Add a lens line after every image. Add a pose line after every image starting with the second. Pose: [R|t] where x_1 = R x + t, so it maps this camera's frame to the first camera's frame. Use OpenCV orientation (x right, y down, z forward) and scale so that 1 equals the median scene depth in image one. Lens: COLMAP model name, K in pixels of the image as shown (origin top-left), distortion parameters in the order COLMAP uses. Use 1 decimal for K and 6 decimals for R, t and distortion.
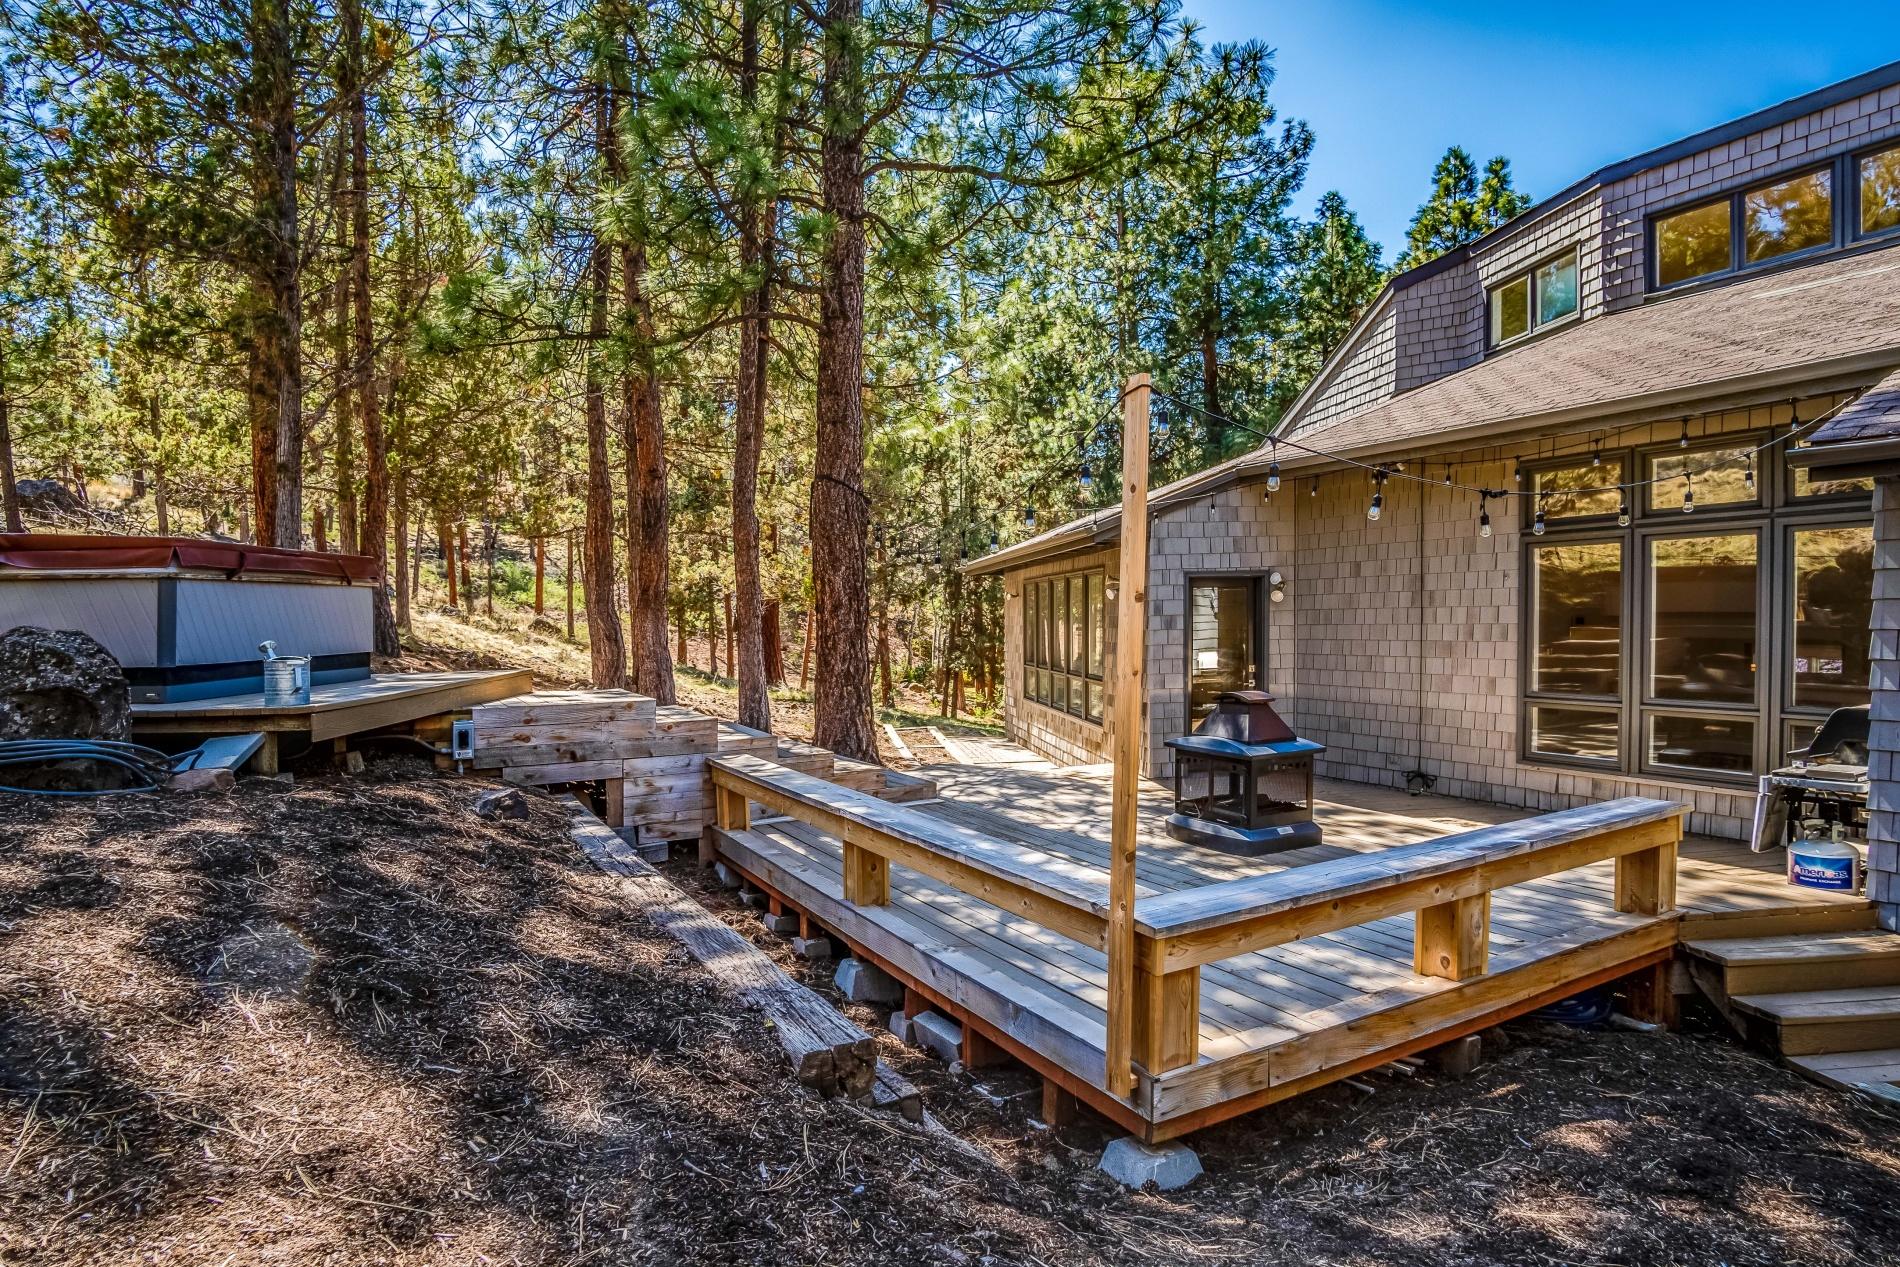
lens RADIAL K [[1030.4, 0, 953.2], [0, 1030.4, 634.9], [0, 0, 1]] dist [0.004462, 0.002533]
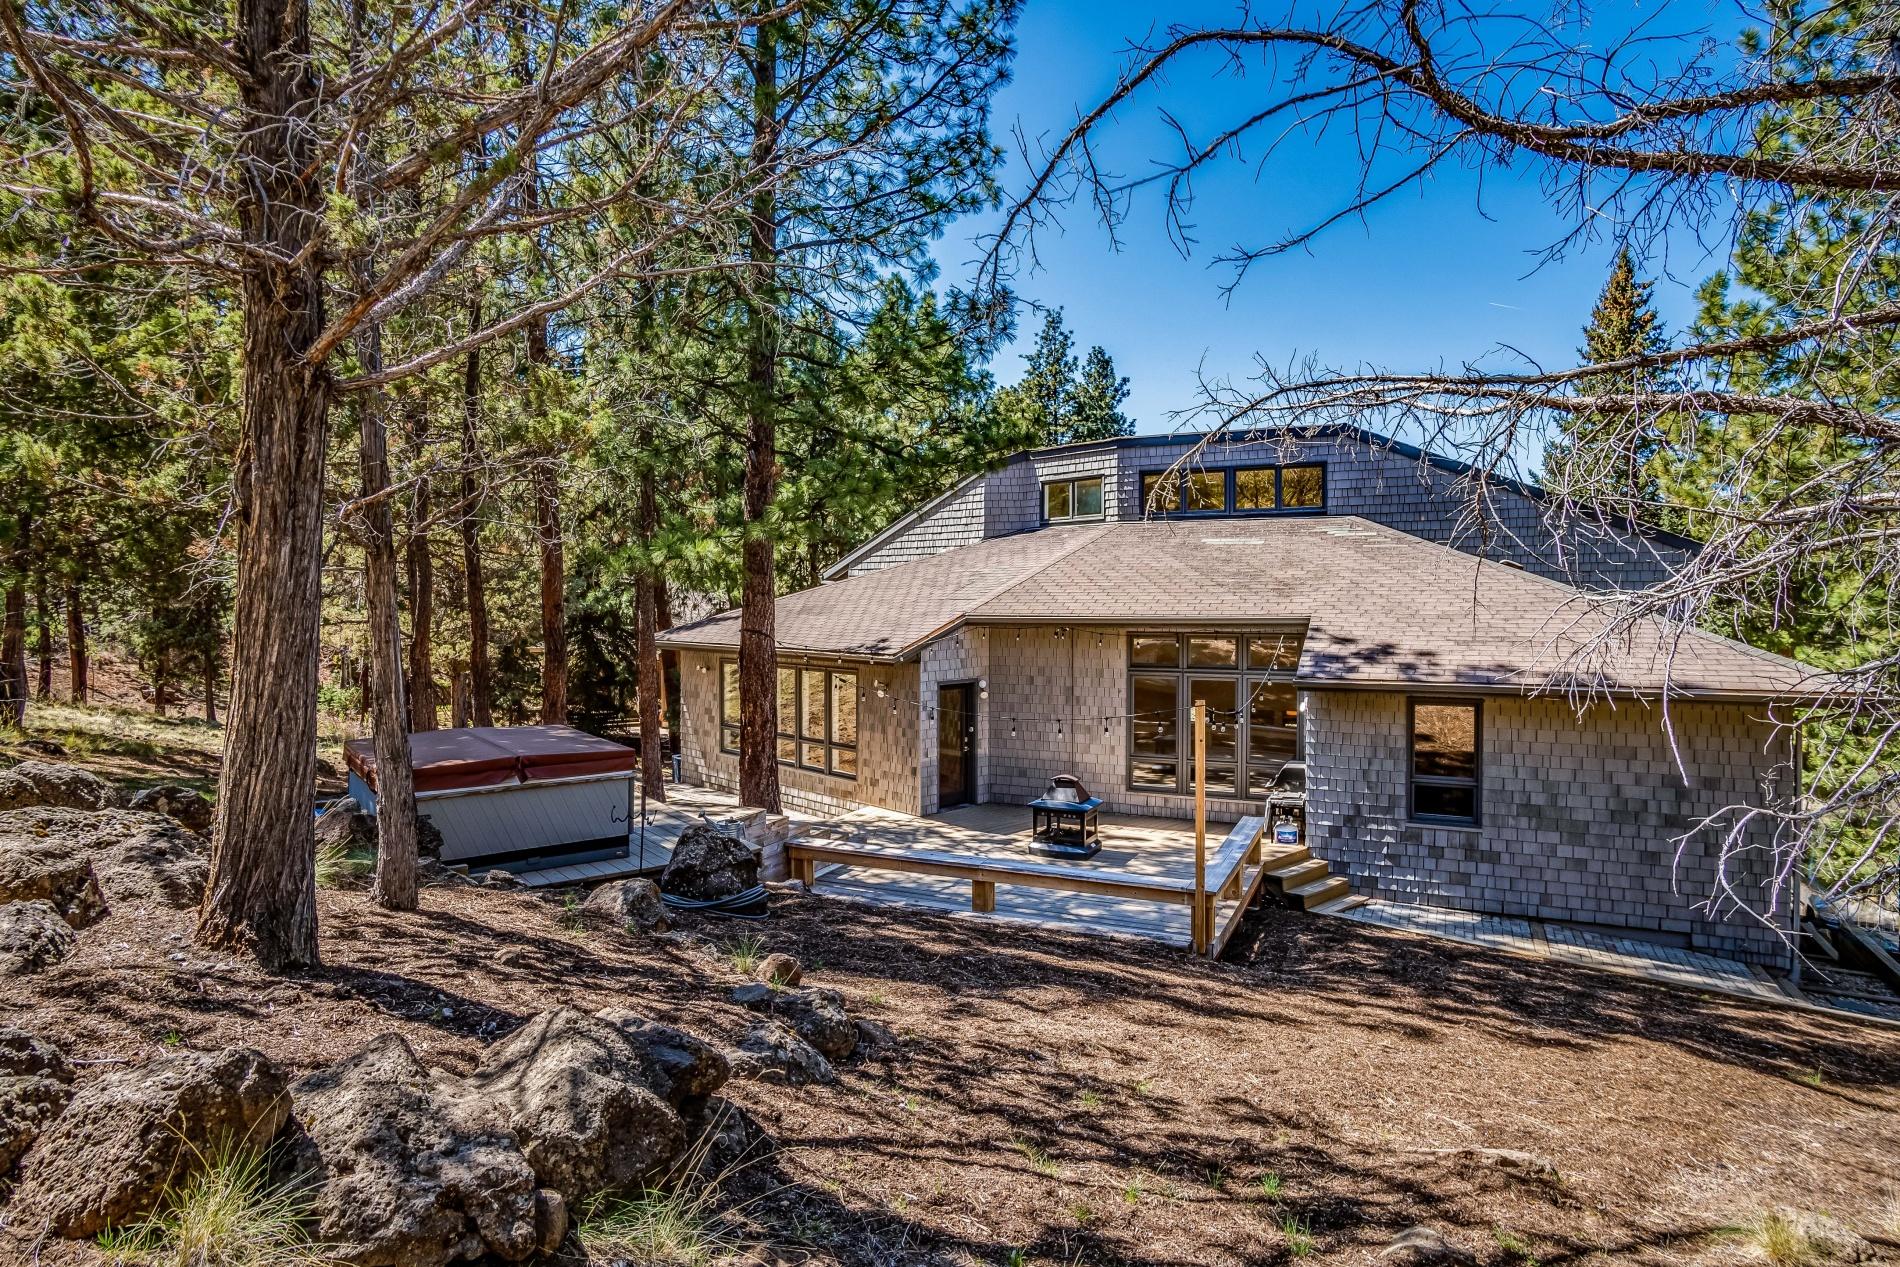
lens RADIAL K [[1030.4, 0, 945.0], [0, 1030.4, 628.1], [0, 0, 1]] dist [0.004462, 0.002533]
pose [[0.834295, -0.005237, 0.551293, -0.562284], [0.004458, 0.999986, 0.002752, -0.131629], [-0.551300, 0.000162, 0.834307, -0.286217]]
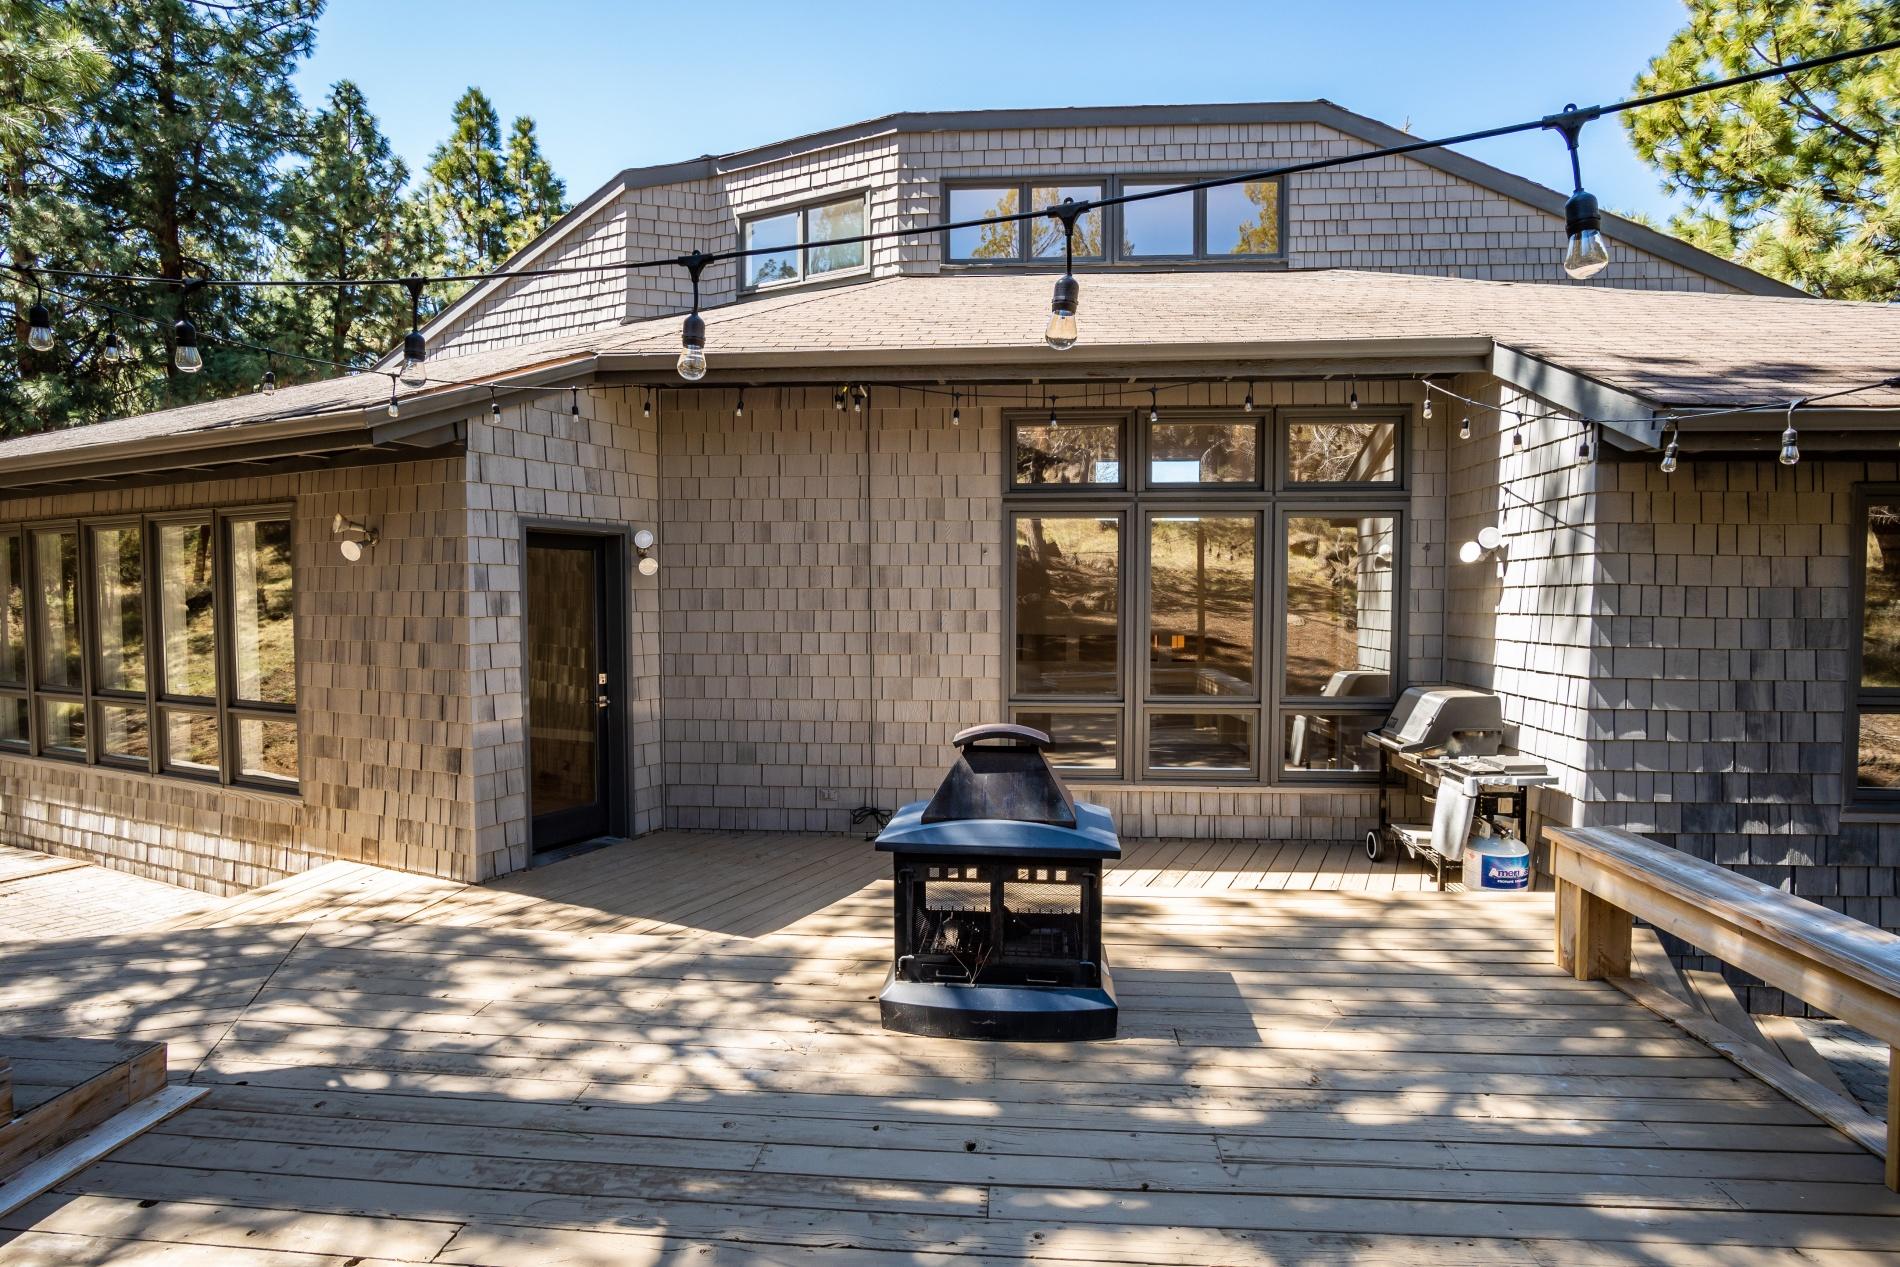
lens RADIAL K [[1058.4, 0, 971.1], [0, 1058.4, 670.0], [0, 0, 1]] dist [-0.025379, 0.002388]
pose [[0.574070, -0.034770, 0.818068, -0.105658], [0.004288, 0.999212, 0.039460, 0.002050], [-0.818795, -0.019145, 0.573766, 0.395835]]
